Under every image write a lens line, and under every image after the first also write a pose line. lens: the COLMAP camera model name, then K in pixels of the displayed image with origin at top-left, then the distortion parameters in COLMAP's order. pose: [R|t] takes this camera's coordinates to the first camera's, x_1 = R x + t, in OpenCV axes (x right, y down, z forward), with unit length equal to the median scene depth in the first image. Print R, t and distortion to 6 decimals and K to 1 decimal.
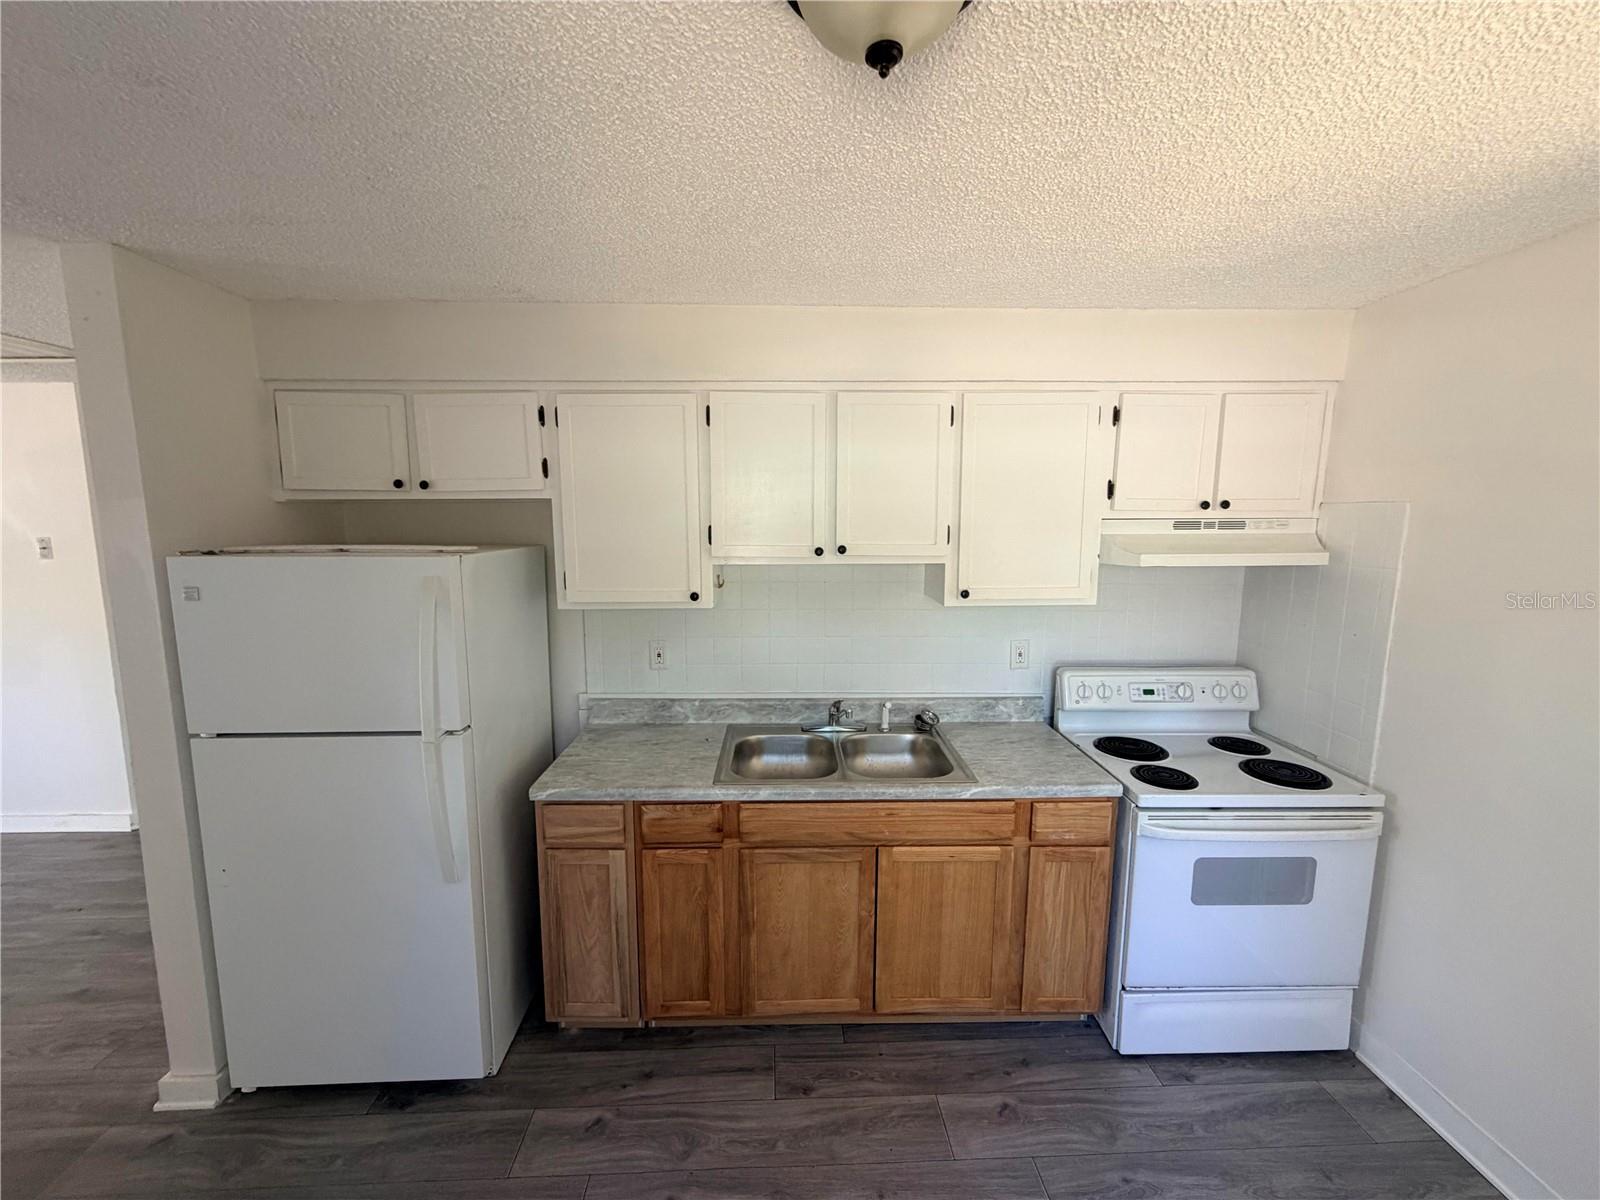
lens RADIAL K [[700.5, 0, 804.8], [0, 700.5, 605.4], [0, 0, 1]] dist [0.003202, 0.000031]
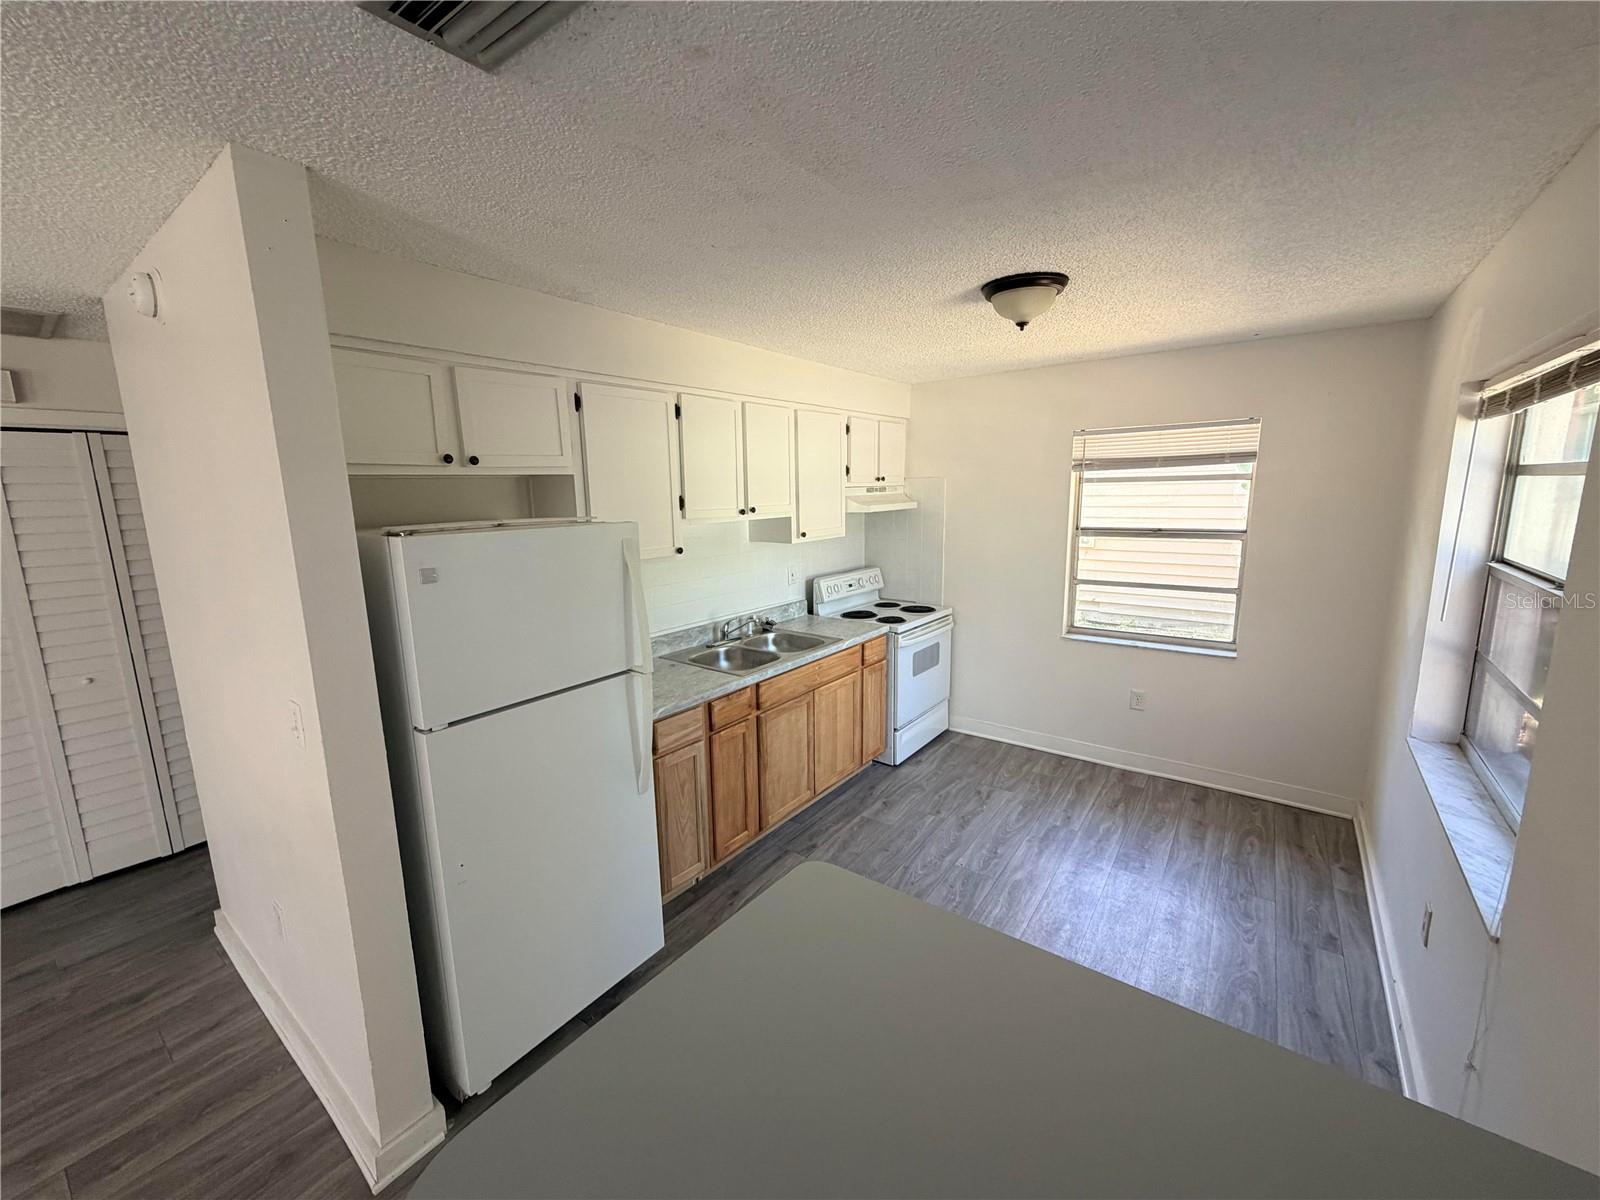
lens RADIAL K [[633.5, 0, 807.3], [0, 633.5, 624.1], [0, 0, 1]] dist [-0.004002, 0.000673]
pose [[0.615015, -0.179242, 0.767873, -0.996519], [0.137479, 0.983280, 0.119413, 0.013689], [-0.776438, 0.032125, 0.629374, 0.076881]]
